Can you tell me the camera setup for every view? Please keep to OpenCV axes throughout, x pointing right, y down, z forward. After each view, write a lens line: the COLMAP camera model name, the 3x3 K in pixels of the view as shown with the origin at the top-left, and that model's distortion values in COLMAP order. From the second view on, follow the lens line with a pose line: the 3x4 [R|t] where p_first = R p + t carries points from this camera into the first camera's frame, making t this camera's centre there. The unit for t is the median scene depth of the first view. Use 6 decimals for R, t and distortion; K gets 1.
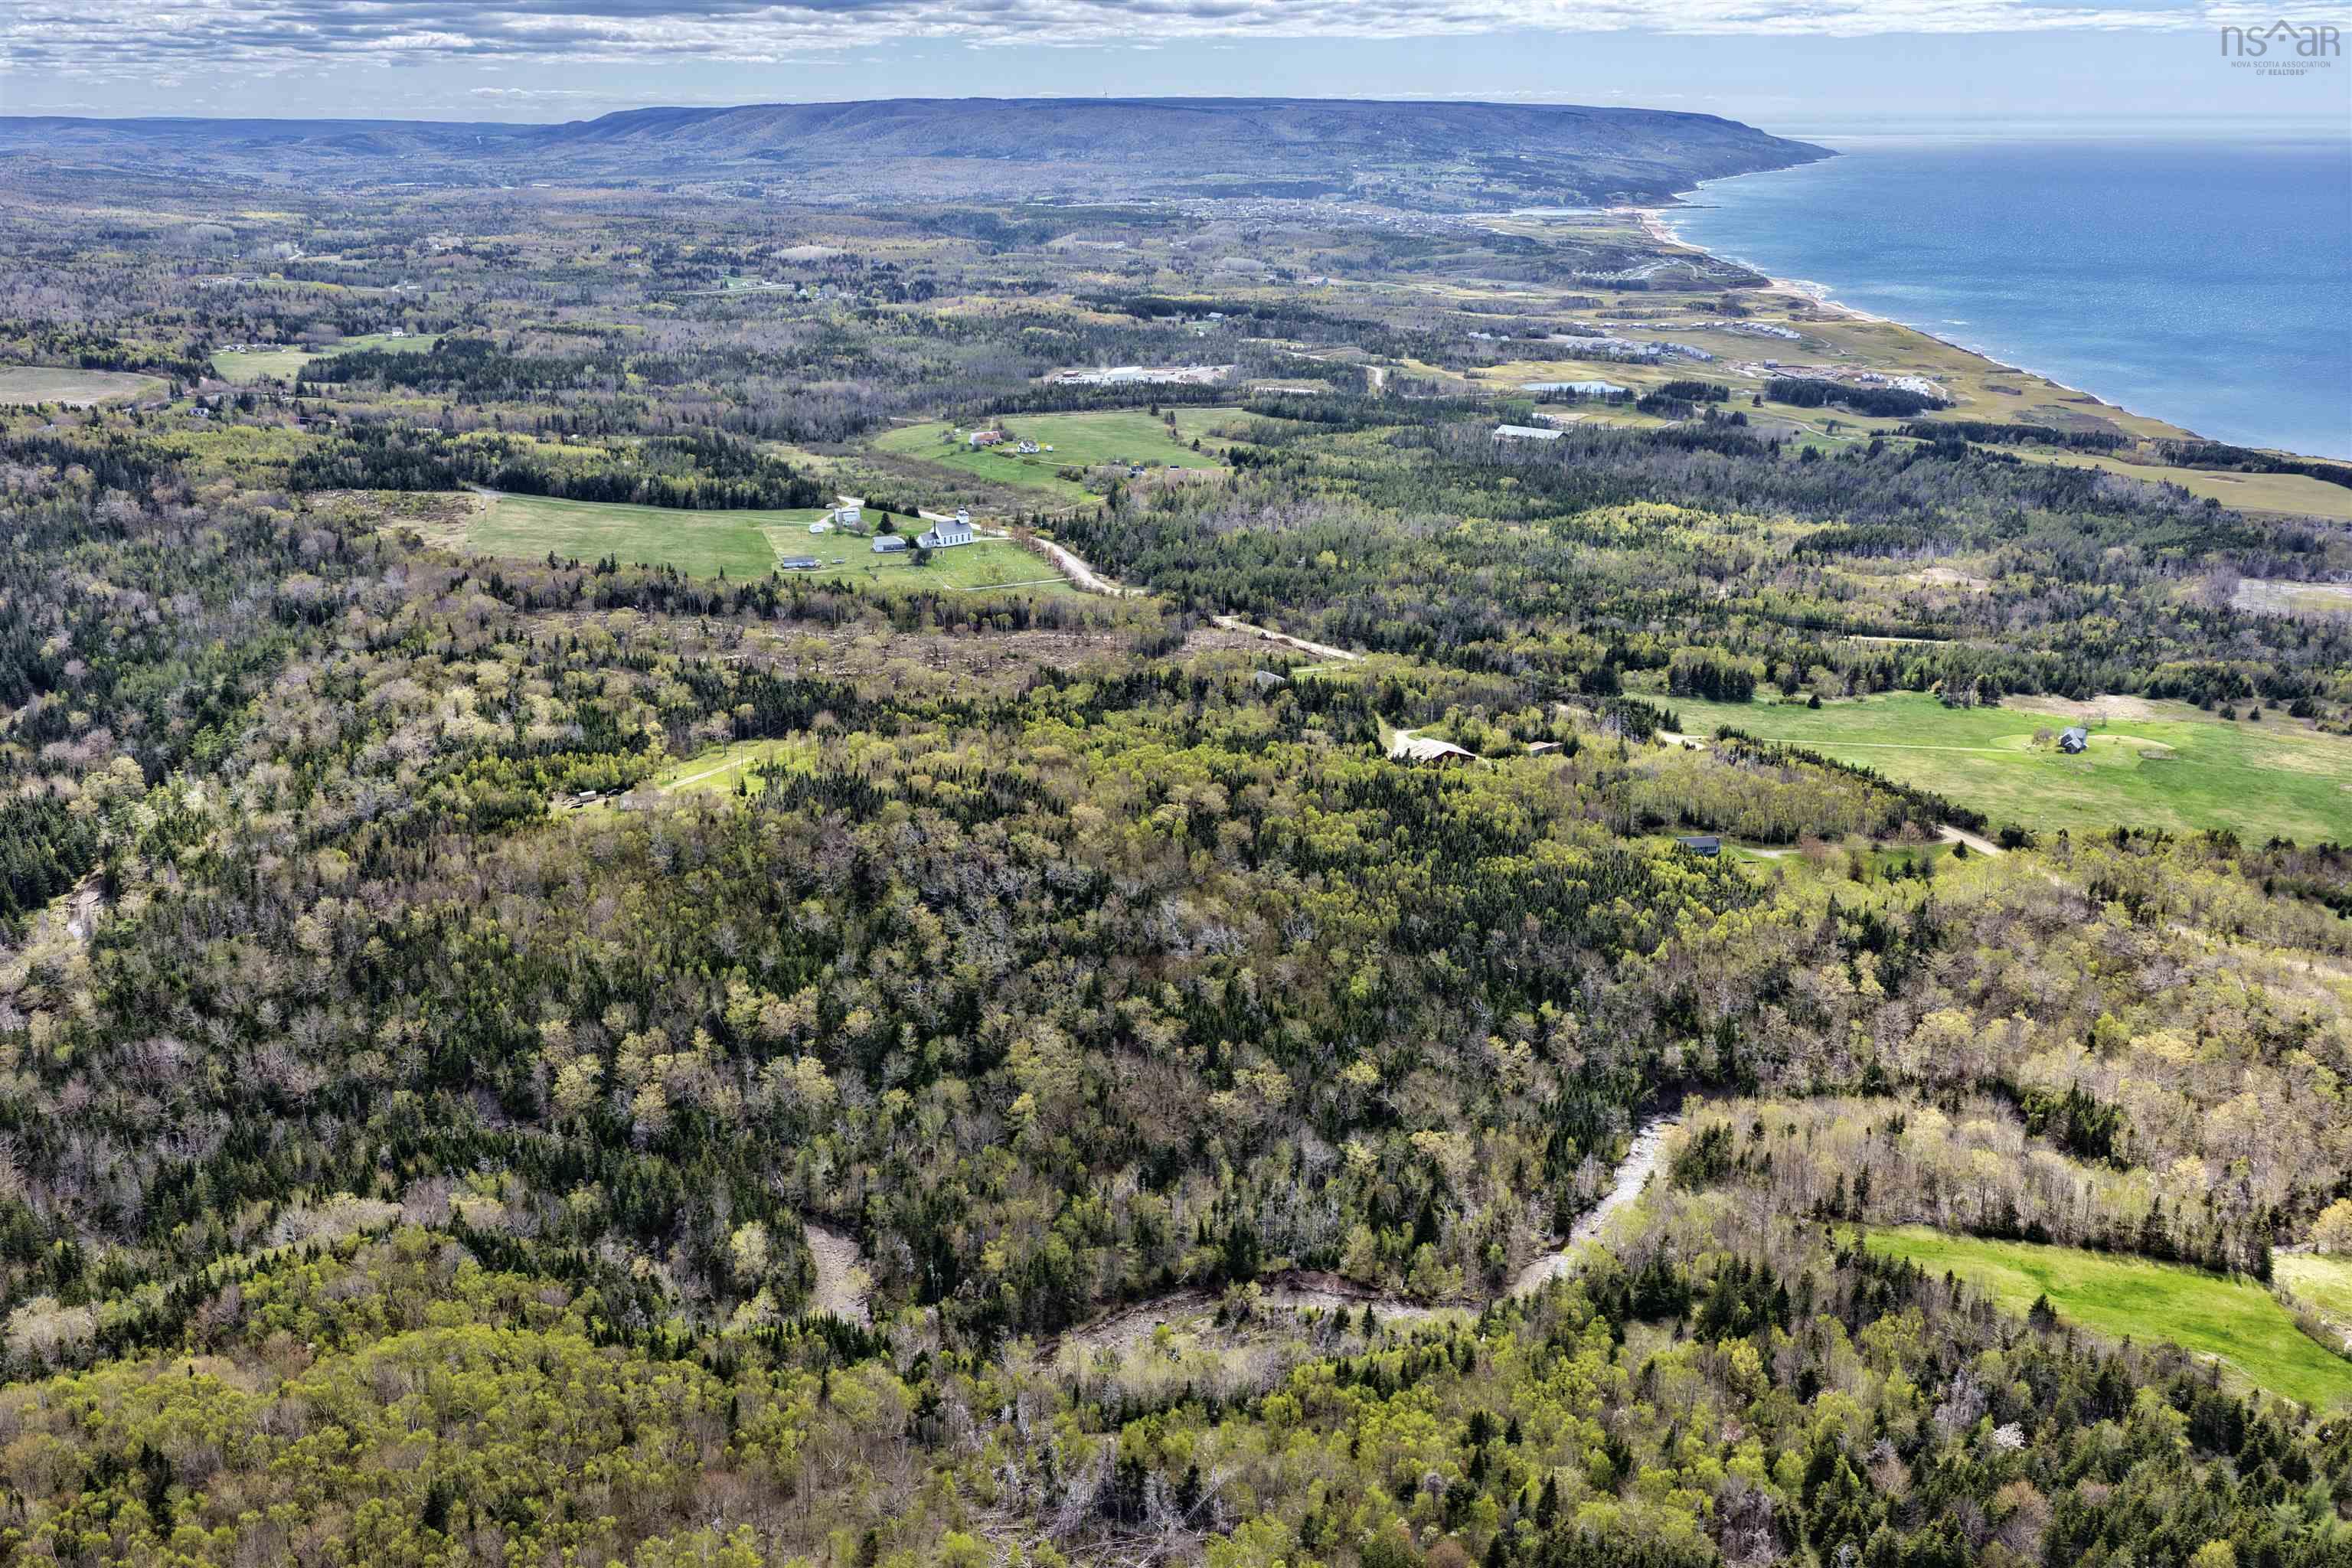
lens RADIAL K [[1927.2, 0, 1176.0], [0, 1927.2, 784.0], [0, 0, 1]] dist [-0.018500, 0.047665]
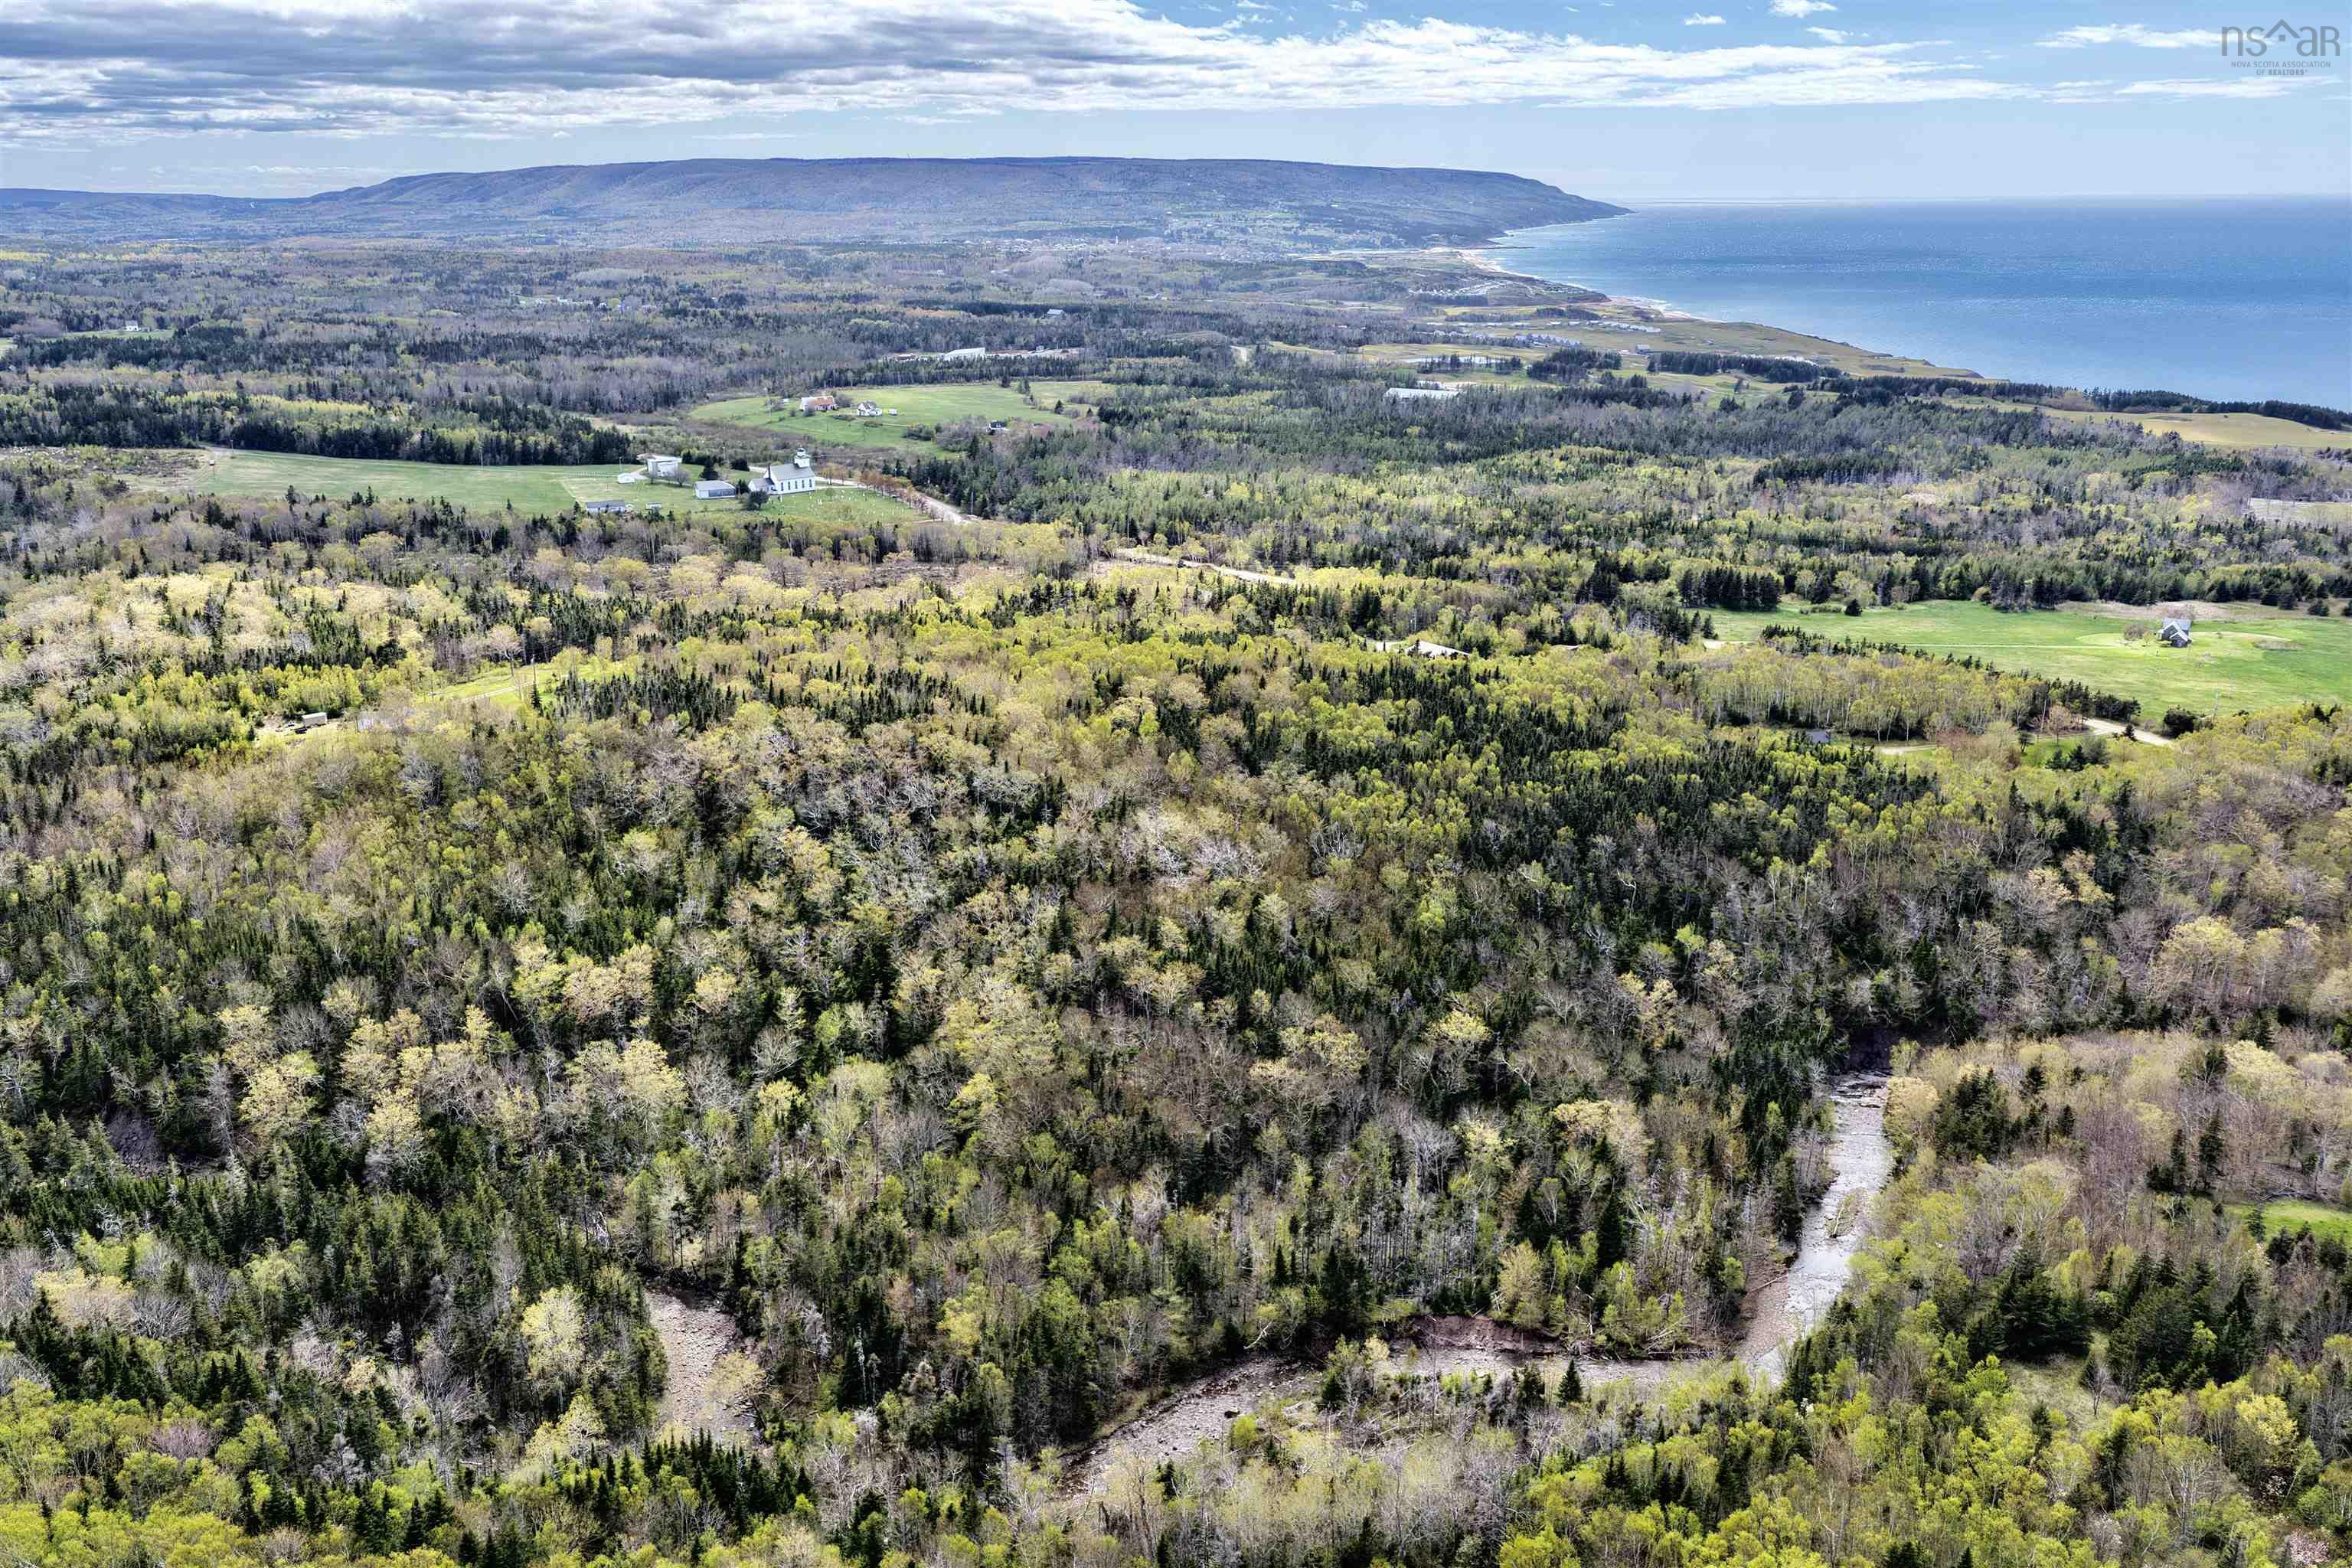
lens RADIAL K [[1927.2, 0, 1176.0], [0, 1927.2, 784.0], [0, 0, 1]] dist [-0.018500, 0.047665]
pose [[0.995110, -0.033464, 0.092927, -0.061167], [0.036814, 0.998724, -0.034564, 0.076940], [-0.091652, 0.037816, 0.995073, 0.295636]]
